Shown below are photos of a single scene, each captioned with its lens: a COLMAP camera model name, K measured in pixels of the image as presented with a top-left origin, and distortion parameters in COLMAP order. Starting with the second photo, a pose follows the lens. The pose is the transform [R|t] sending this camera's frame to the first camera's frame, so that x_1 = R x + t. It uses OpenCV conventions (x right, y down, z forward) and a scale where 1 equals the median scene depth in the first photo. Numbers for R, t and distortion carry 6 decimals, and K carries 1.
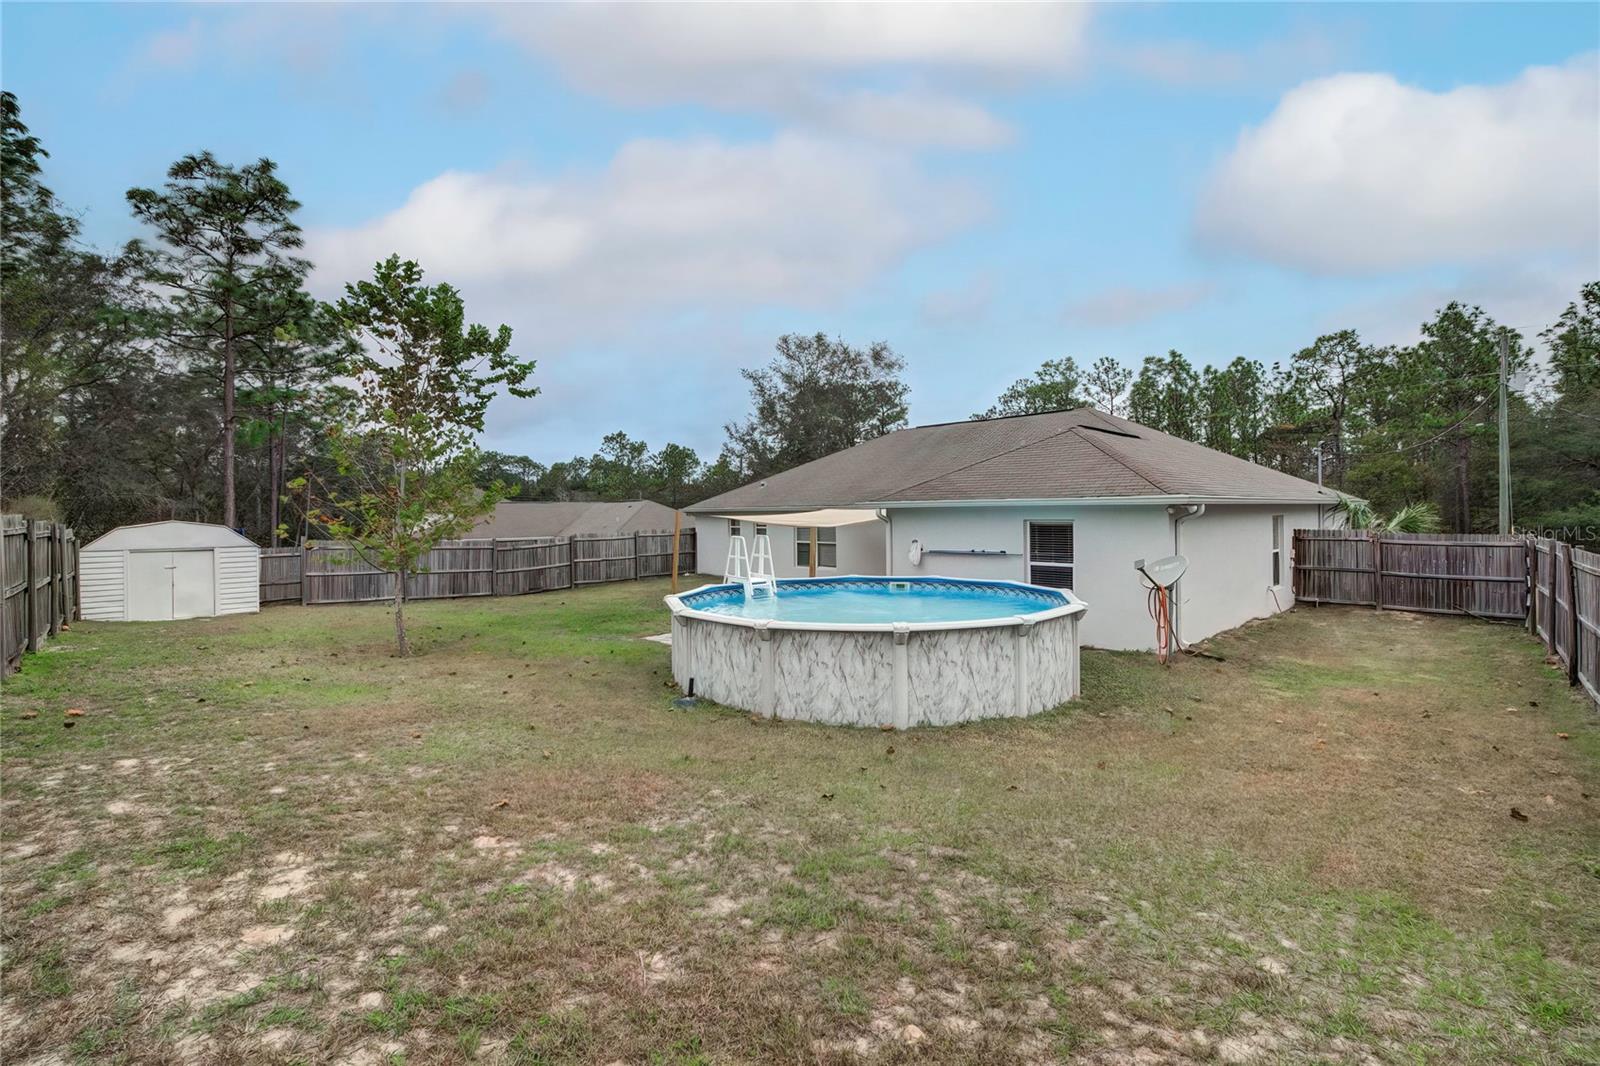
lens RADIAL K [[730.9, 0, 803.8], [0, 730.9, 515.0], [0, 0, 1]] dist [-0.008283, -0.000297]
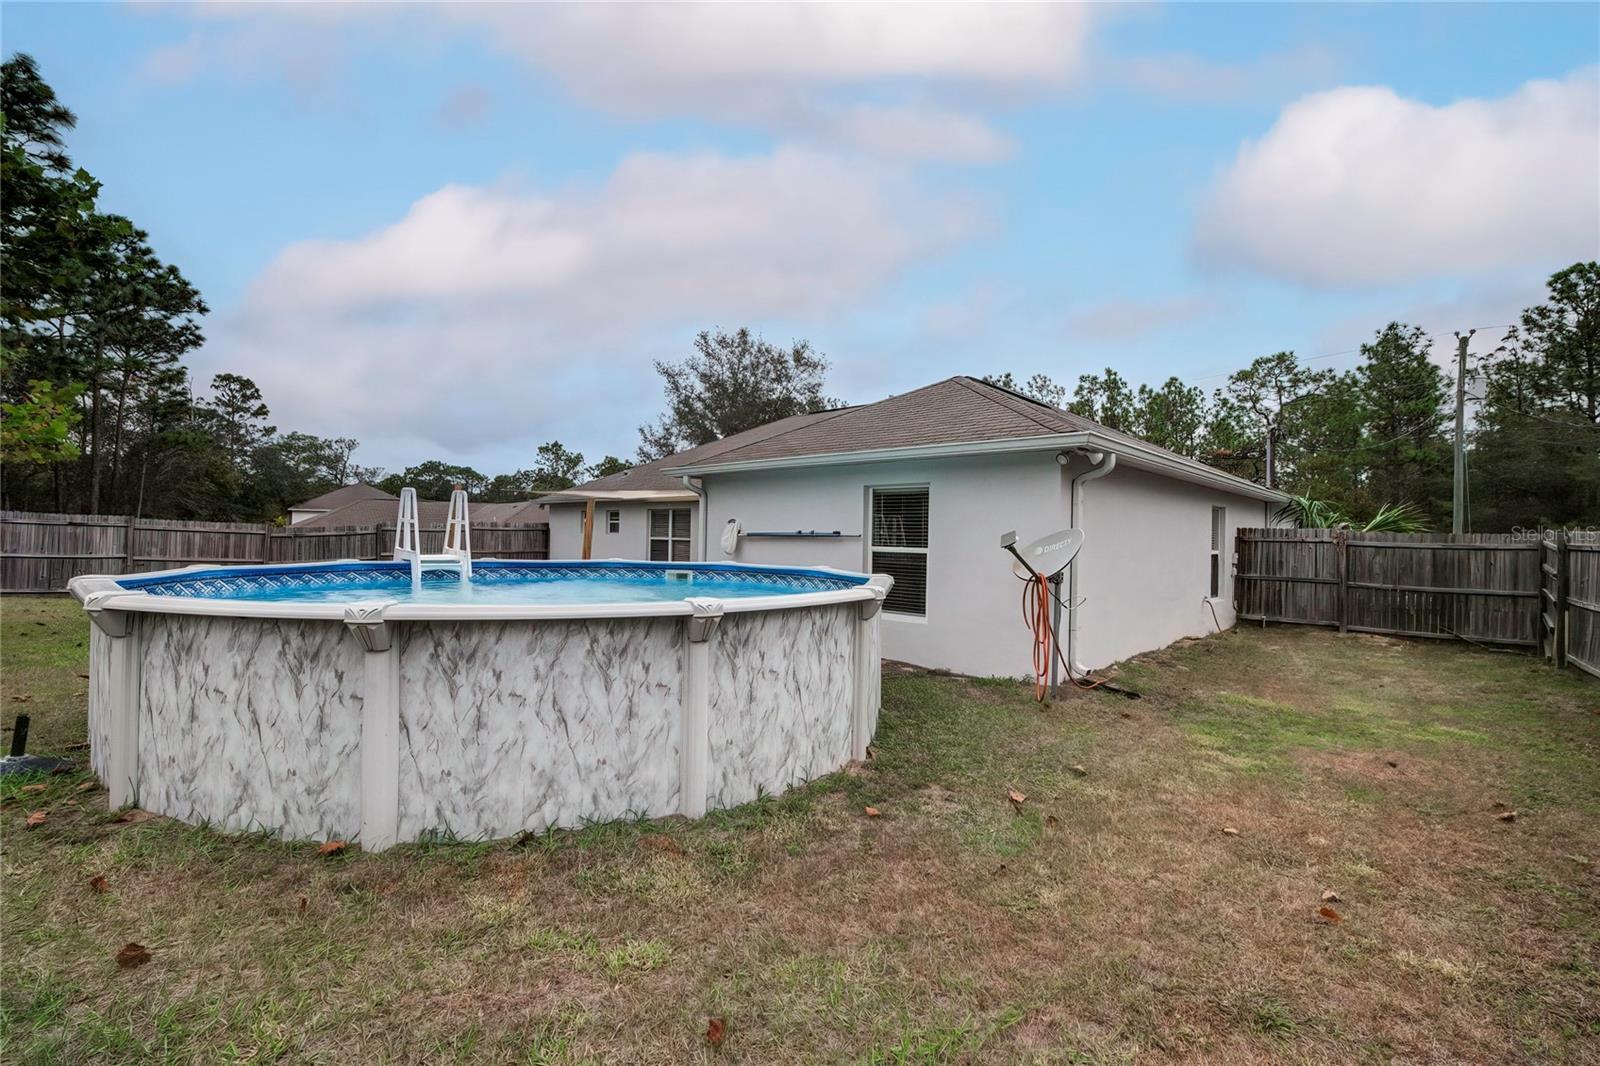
lens RADIAL K [[713.6, 0, 795.6], [0, 713.6, 533.1], [0, 0, 1]] dist [-0.013383, 0.001360]
pose [[0.998291, 0.031050, 0.049515, 0.187794], [-0.030608, 0.999485, -0.009661, 0.055531], [-0.049789, 0.008129, 0.998727, 0.303964]]
